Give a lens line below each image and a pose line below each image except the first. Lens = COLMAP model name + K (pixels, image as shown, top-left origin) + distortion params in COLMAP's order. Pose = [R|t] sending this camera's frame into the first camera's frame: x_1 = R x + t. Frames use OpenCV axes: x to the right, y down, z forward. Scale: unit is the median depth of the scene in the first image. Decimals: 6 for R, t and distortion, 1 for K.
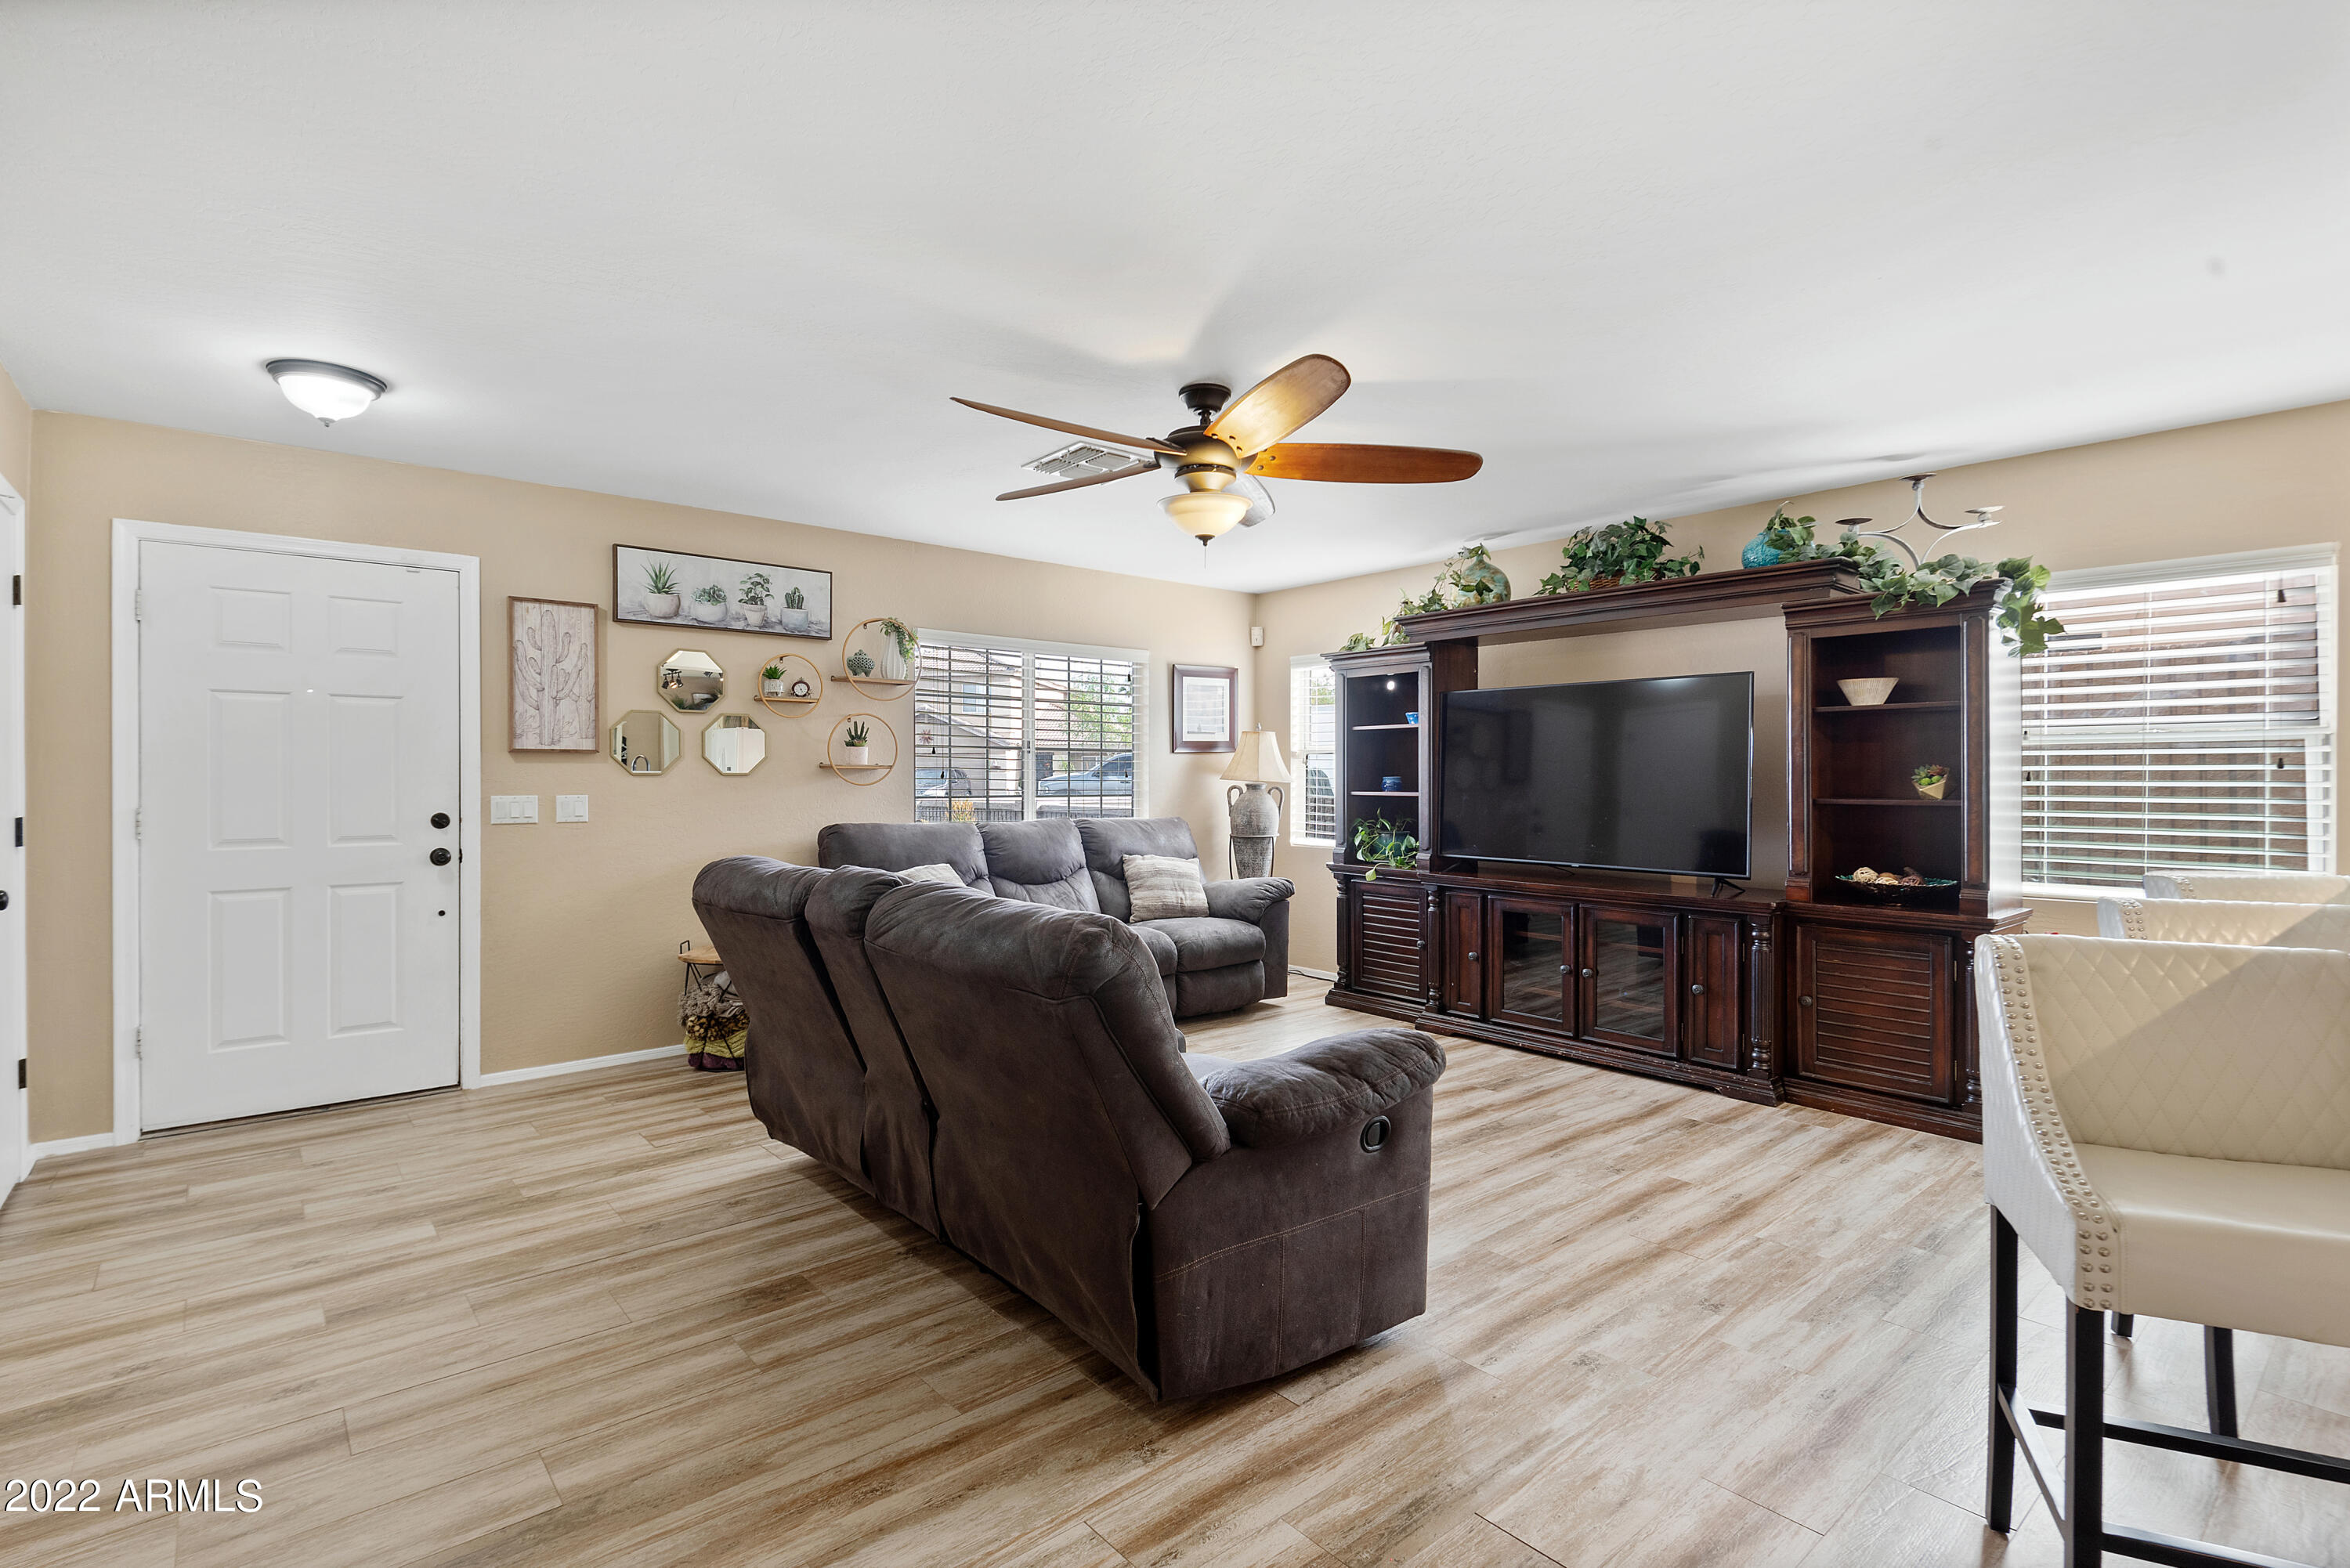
lens RADIAL K [[1078.9, 0, 1152.3], [0, 1078.9, 781.3], [0, 0, 1]] dist [0.021383, -0.013596]
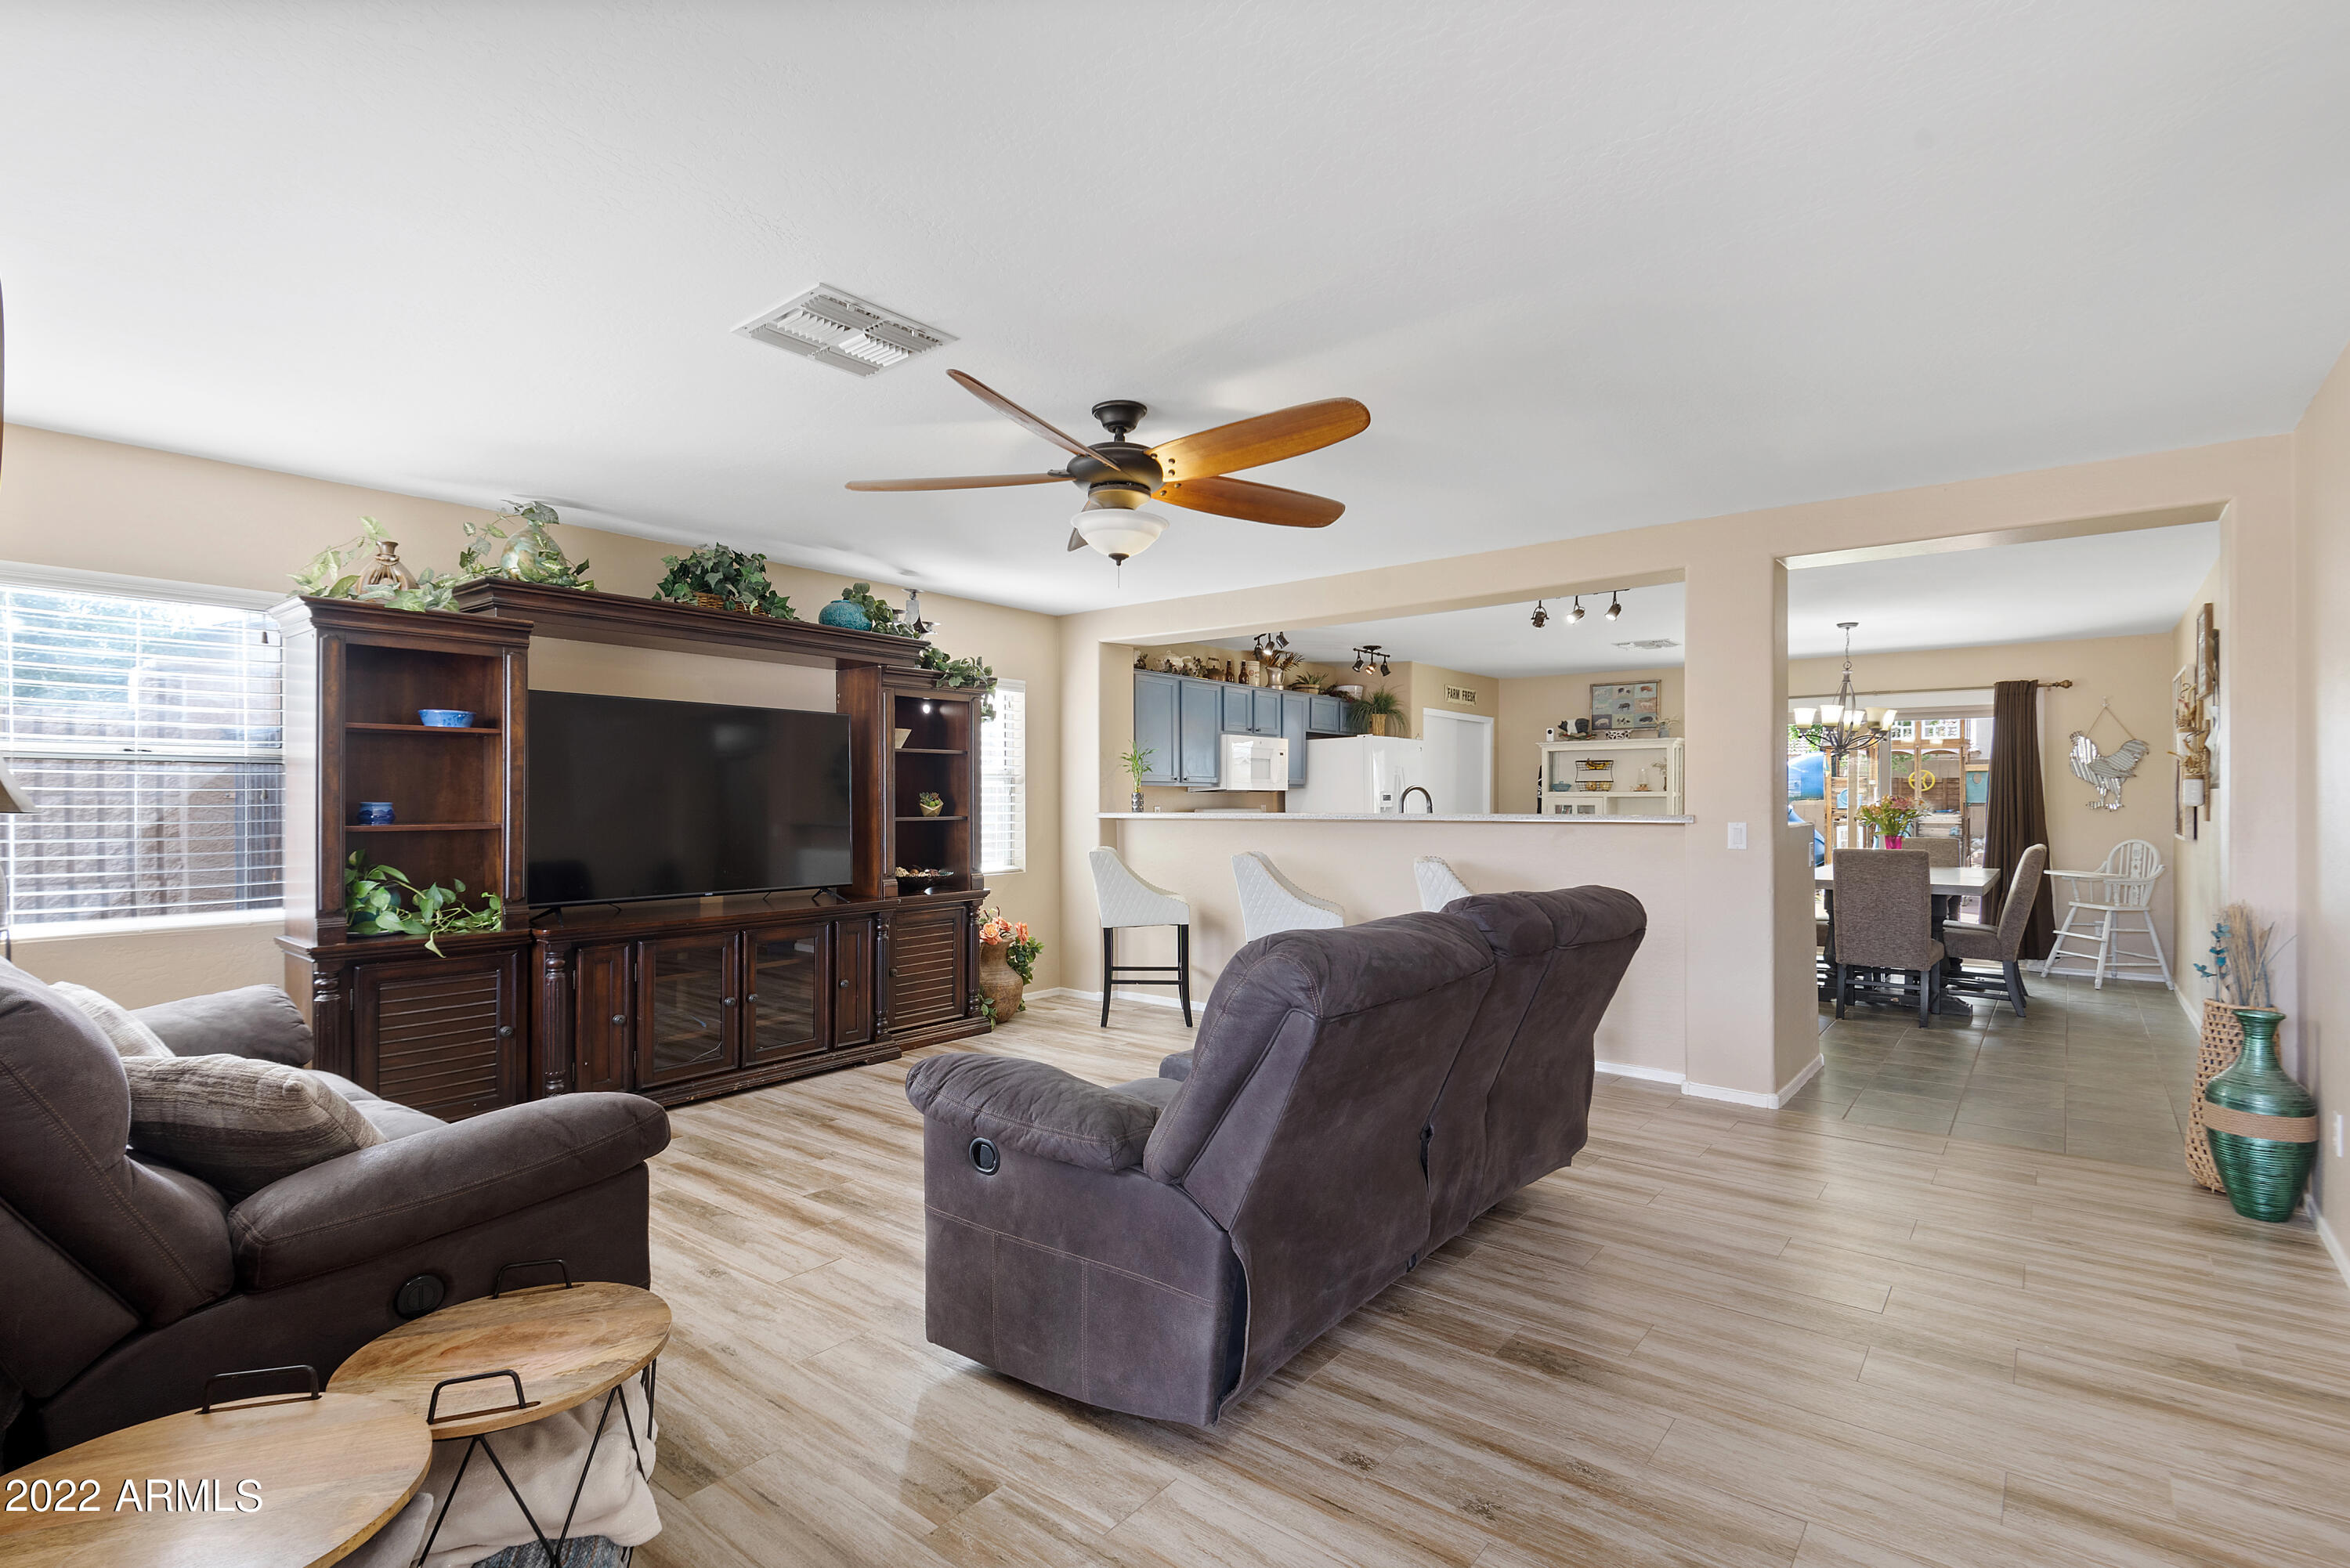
lens RADIAL K [[1078.9, 0, 1172.7], [0, 1078.9, 827.9], [0, 0, 1]] dist [0.021383, -0.013596]
pose [[-0.179612, -0.025717, 0.983401, -0.631080], [0.003902, 0.999632, 0.026854, -0.006099], [-0.983730, 0.008660, -0.179445, 0.776617]]
